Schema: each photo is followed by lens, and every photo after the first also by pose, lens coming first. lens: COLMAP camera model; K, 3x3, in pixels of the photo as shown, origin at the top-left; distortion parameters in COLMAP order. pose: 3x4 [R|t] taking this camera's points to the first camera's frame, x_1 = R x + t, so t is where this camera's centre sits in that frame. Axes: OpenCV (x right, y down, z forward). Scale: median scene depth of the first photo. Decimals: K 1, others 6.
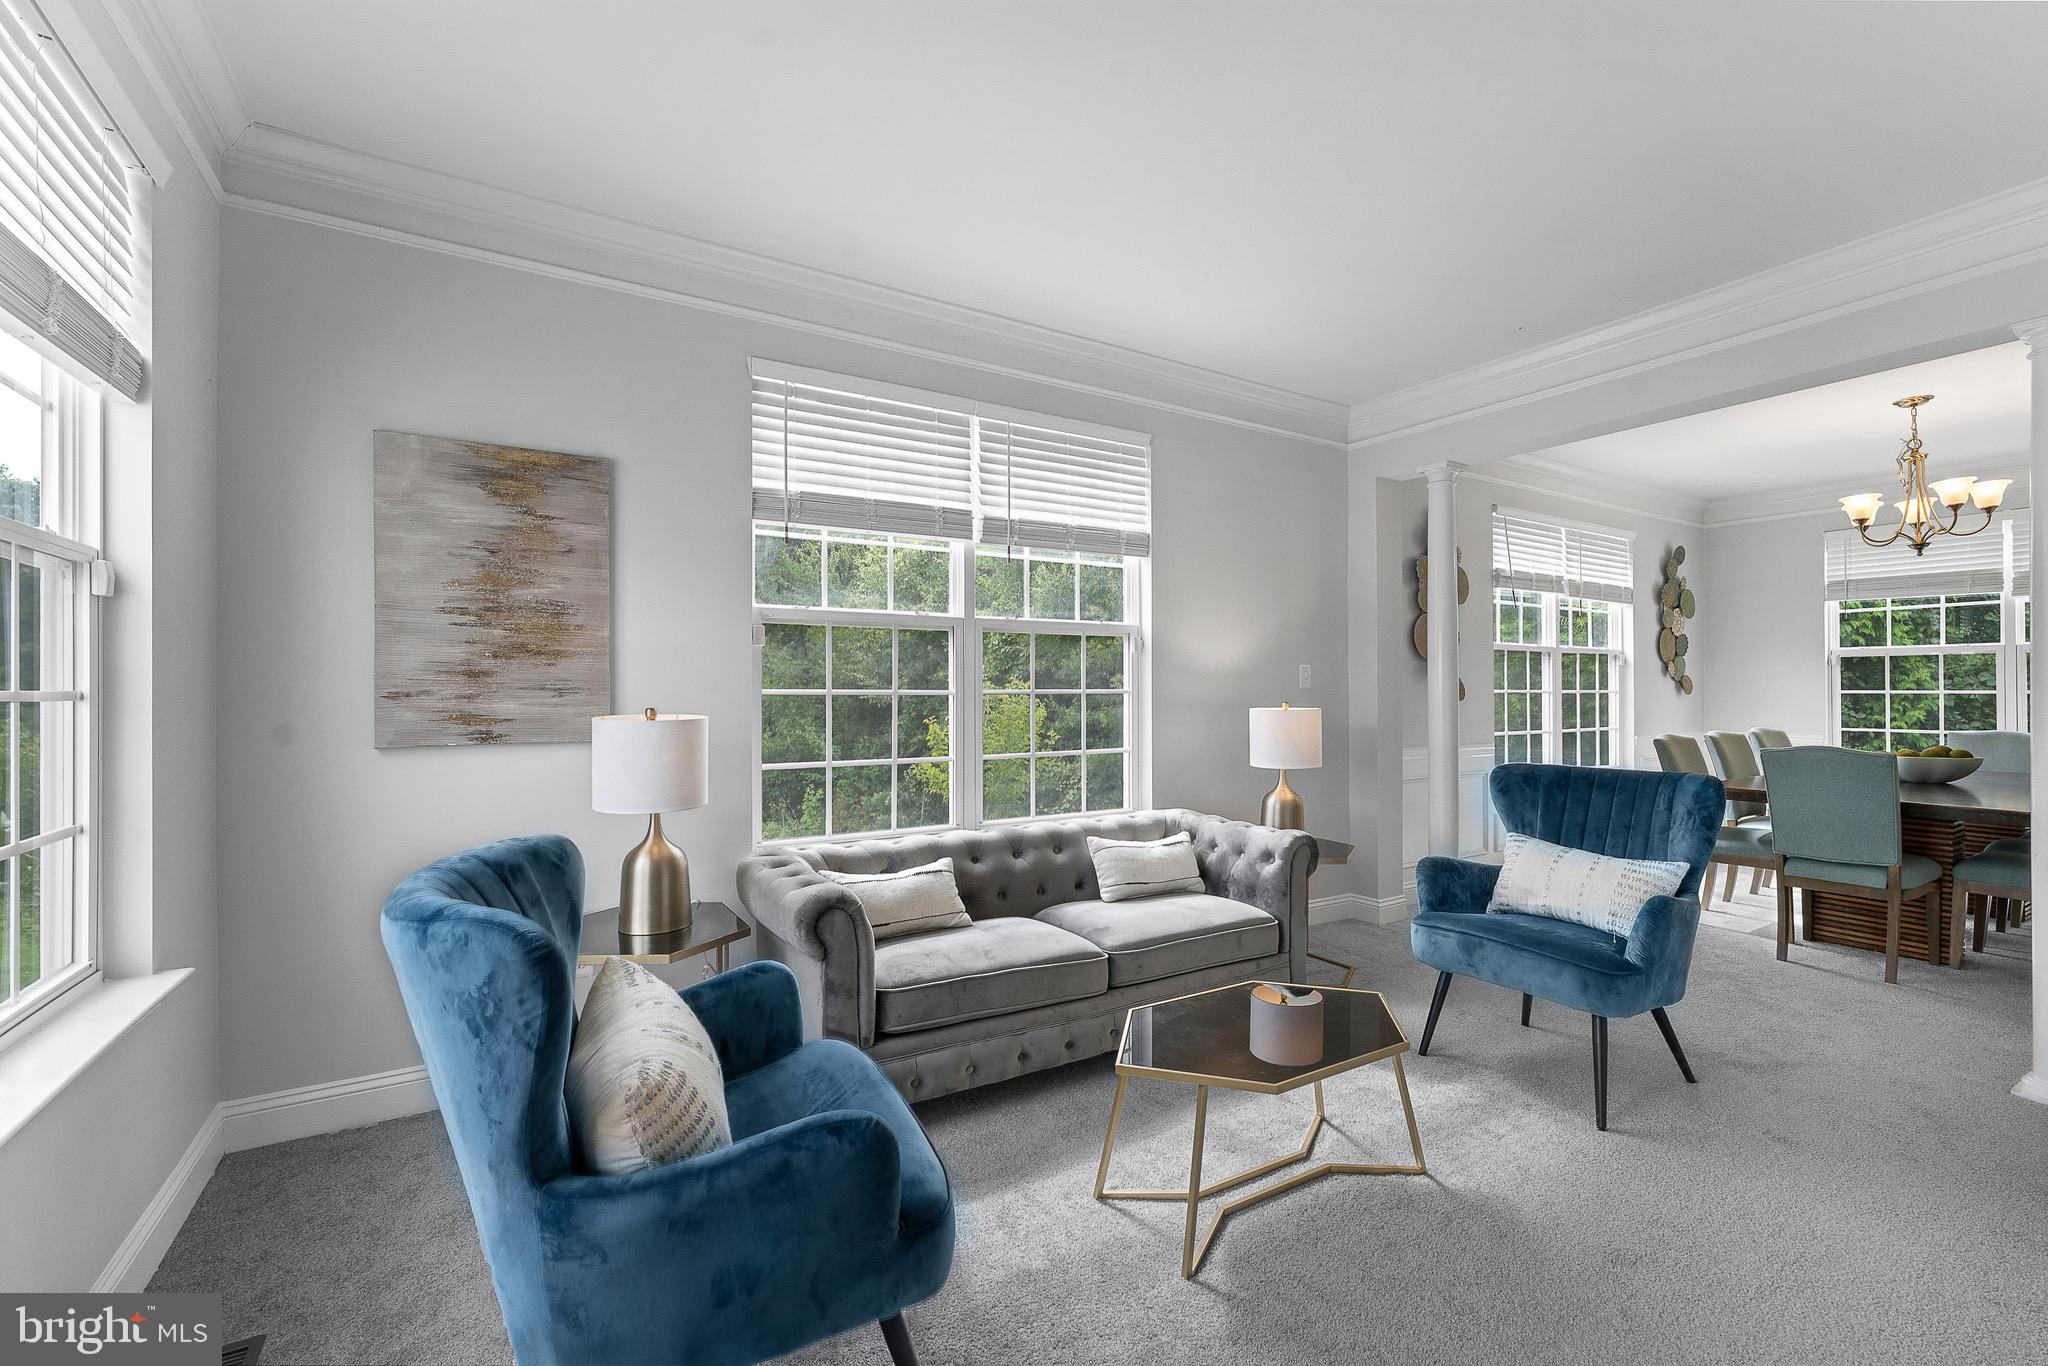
lens RADIAL K [[866.3, 0, 1029.3], [0, 866.3, 688.7], [0, 0, 1]] dist [0.000217, 0.000745]
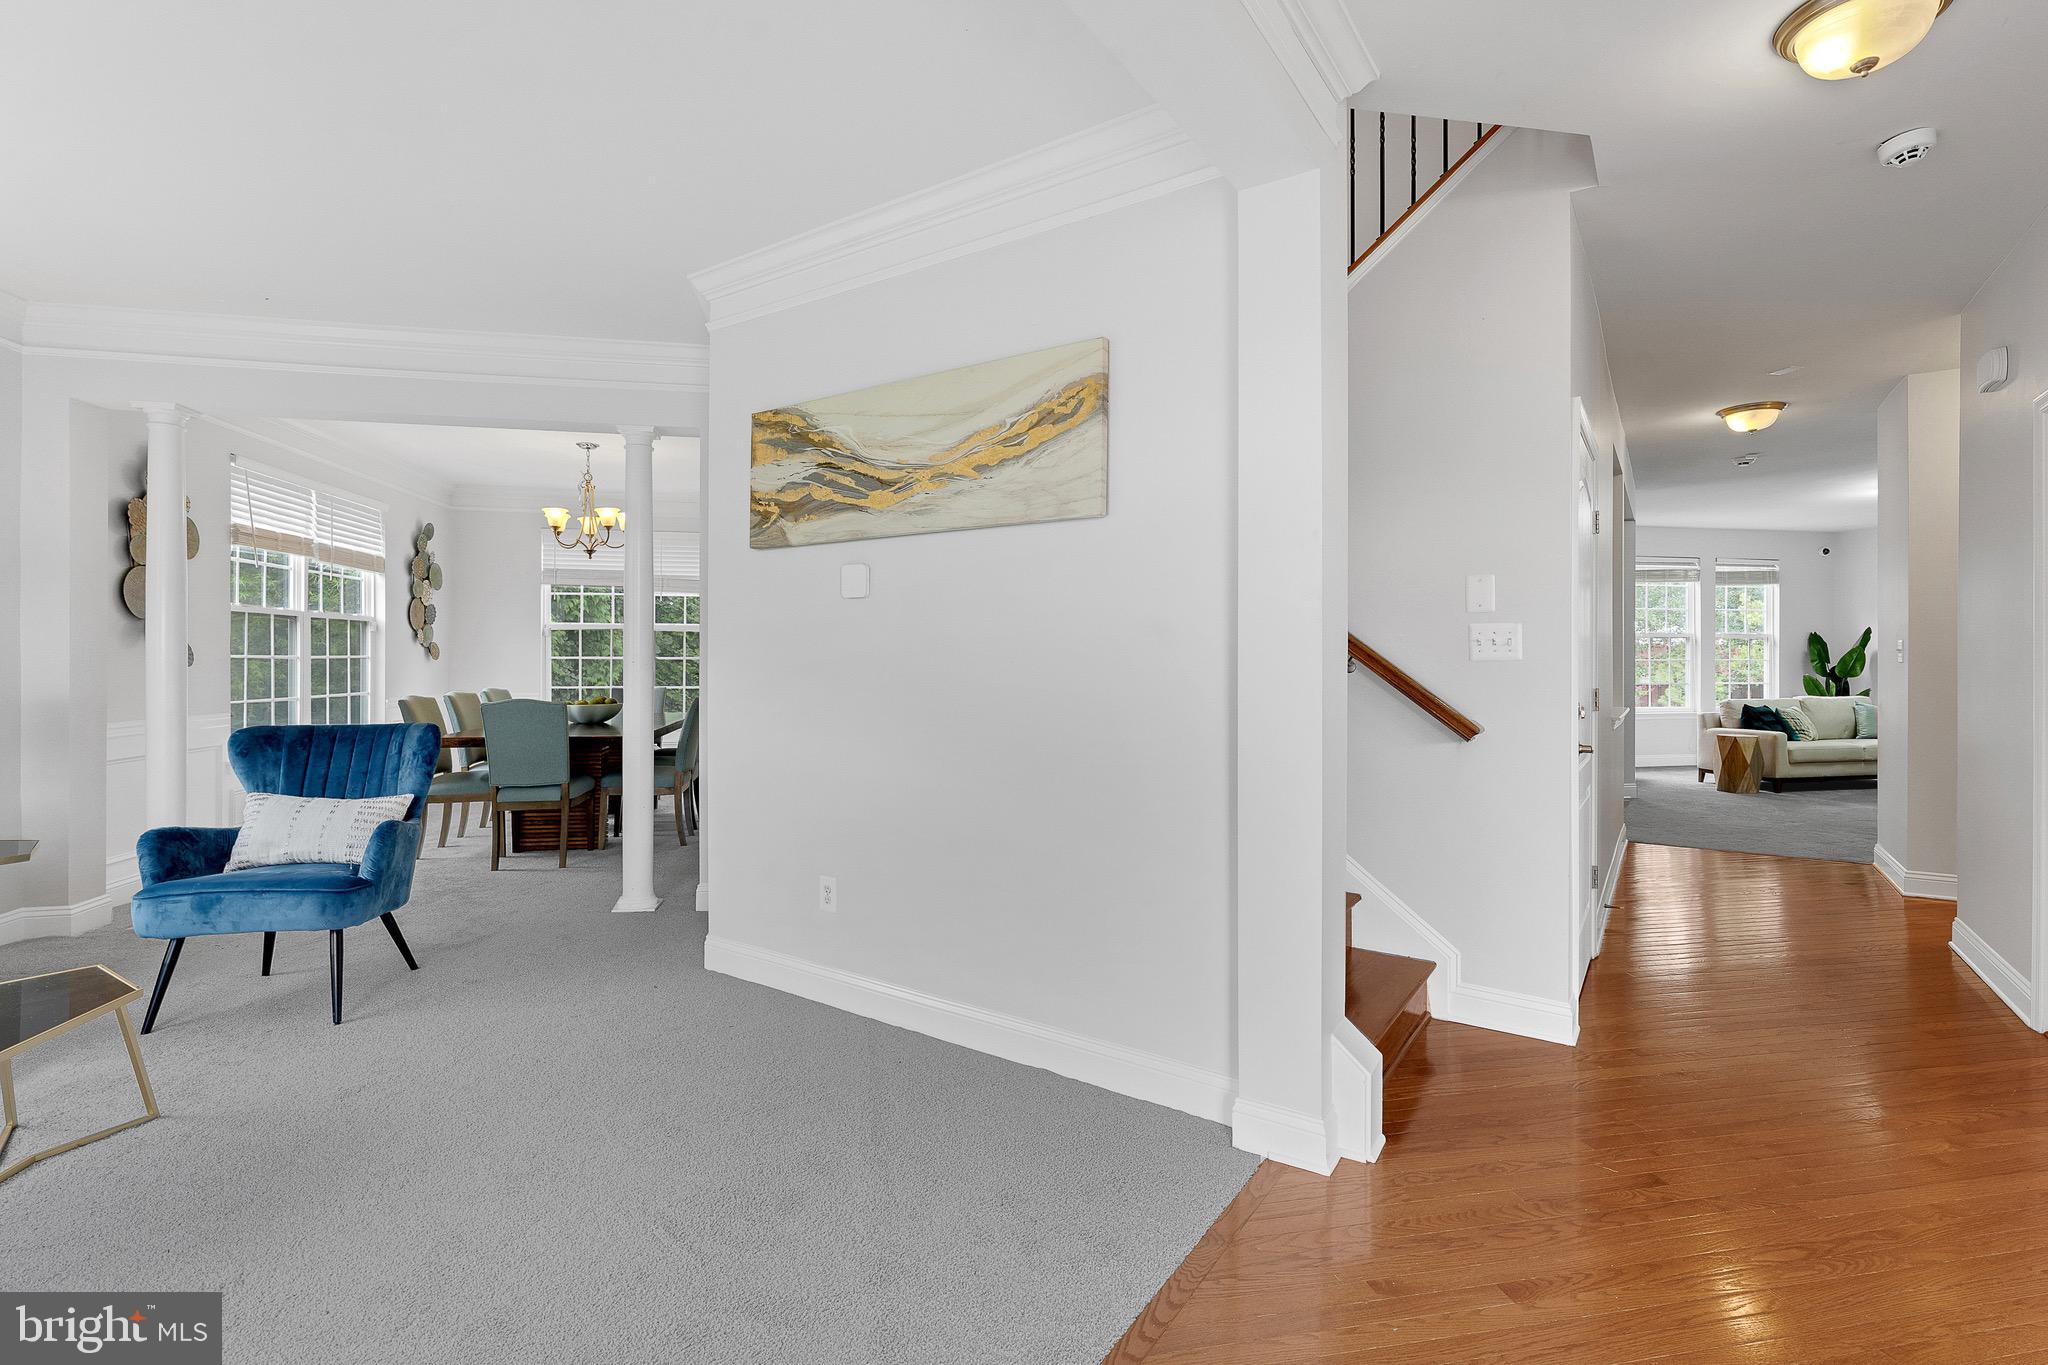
lens RADIAL K [[938.9, 0, 1033.3], [0, 938.9, 657.1], [0, 0, 1]] dist [-0.000180, -0.000805]
pose [[0.359702, 0.004287, 0.933057, -0.138900], [-0.006679, 0.999976, -0.002020, 0.000634], [-0.933043, -0.005505, 0.359722, -0.245180]]
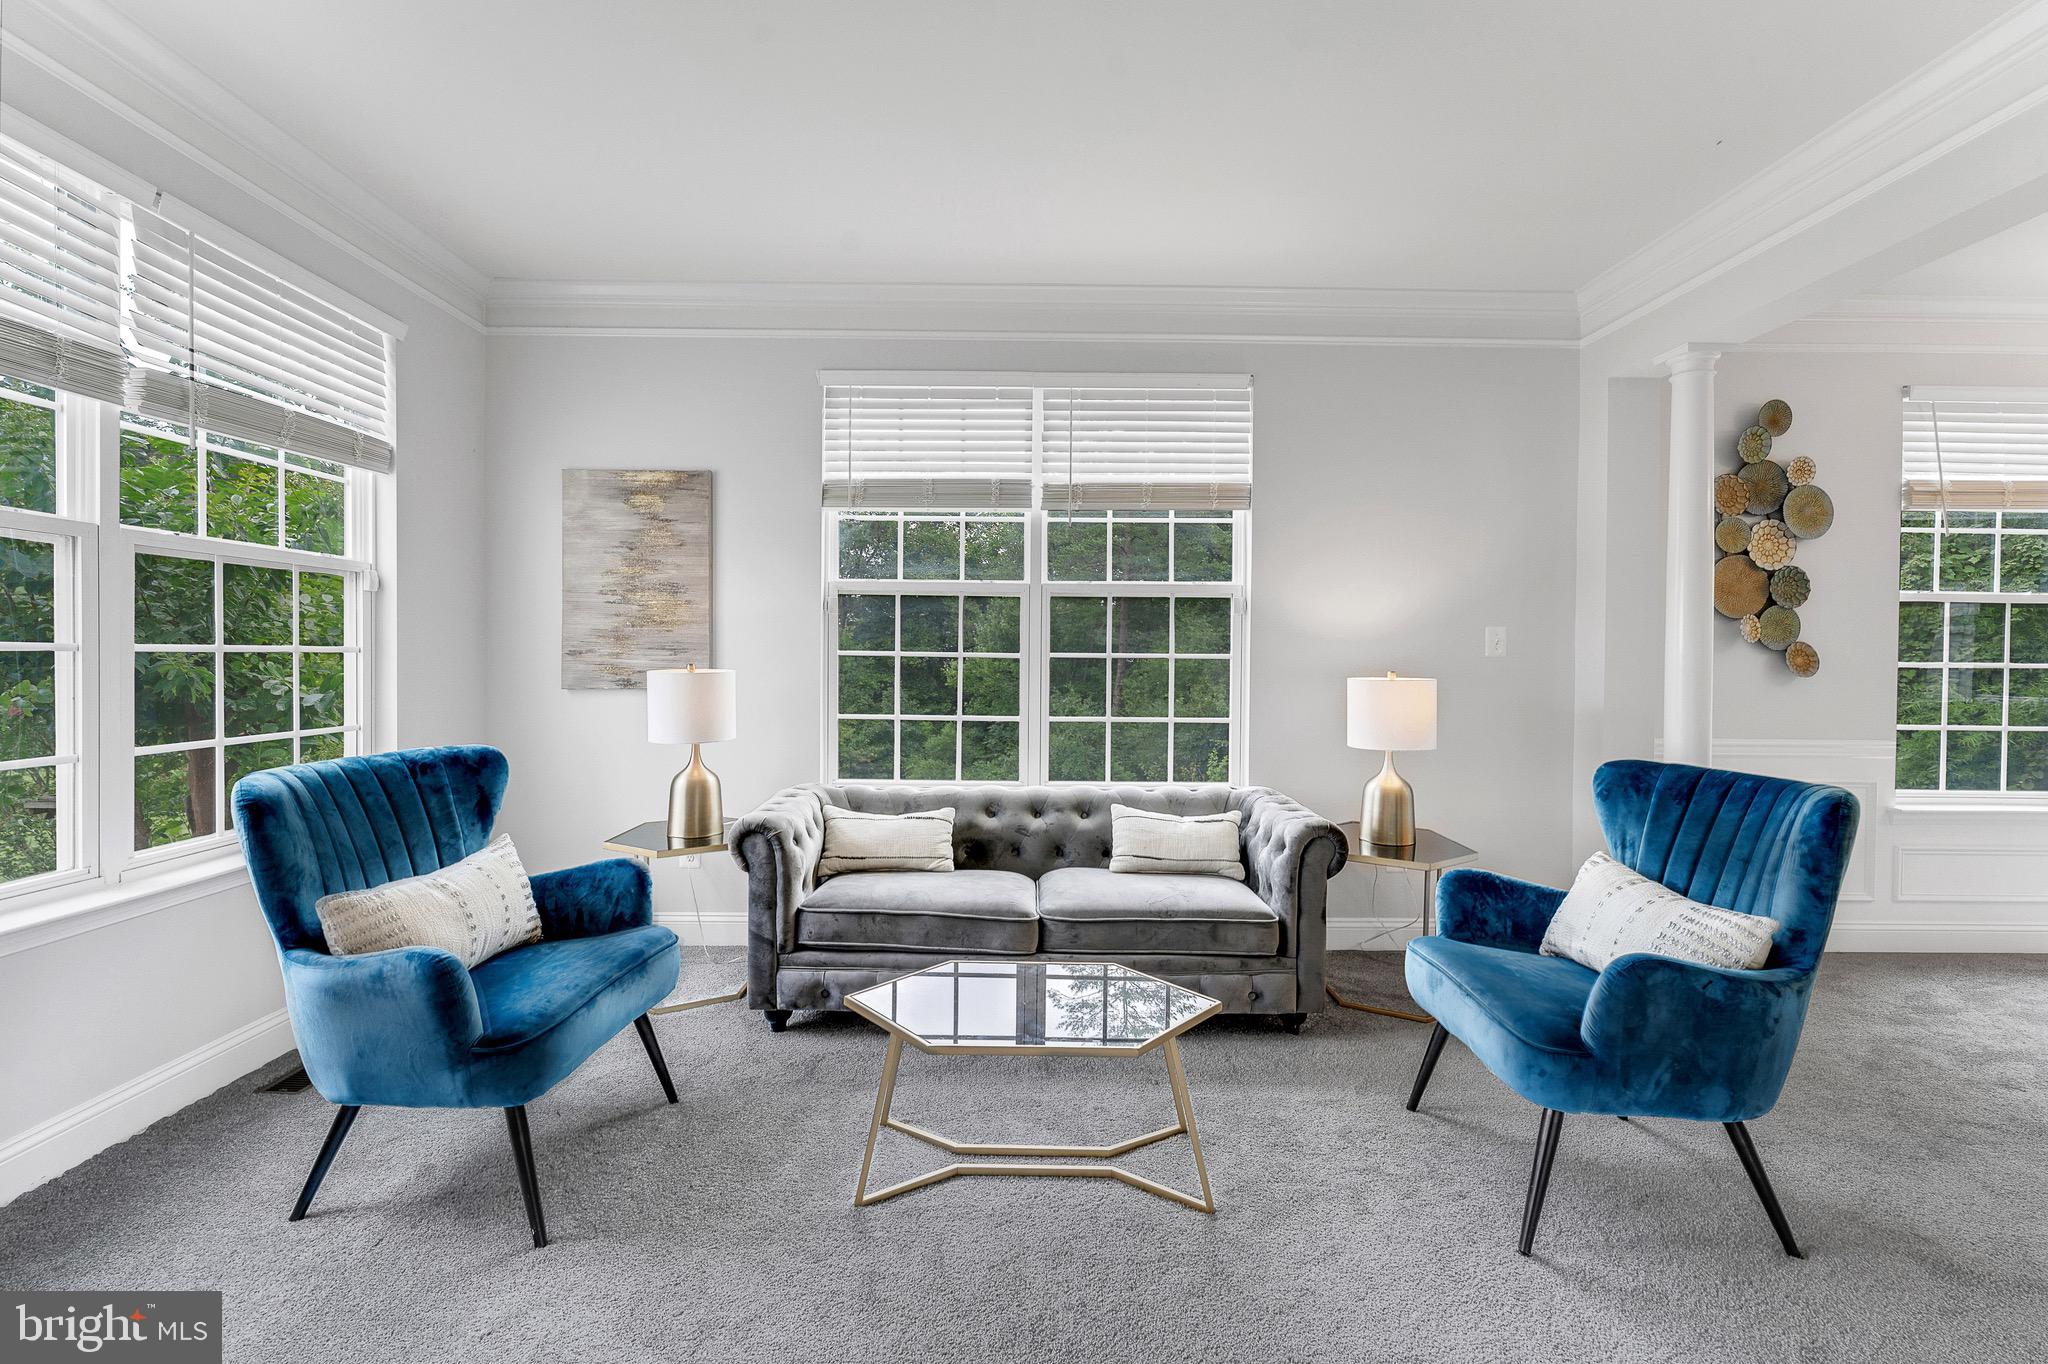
lens RADIAL K [[870.4, 0, 1018.1], [0, 870.4, 668.3], [0, 0, 1]] dist [-0.001389, -0.000056]
pose [[0.855229, 0.016246, -0.517996, 0.468475], [-0.009135, 0.999826, 0.016276, 0.002418], [0.518170, -0.009187, 0.855228, 0.104350]]
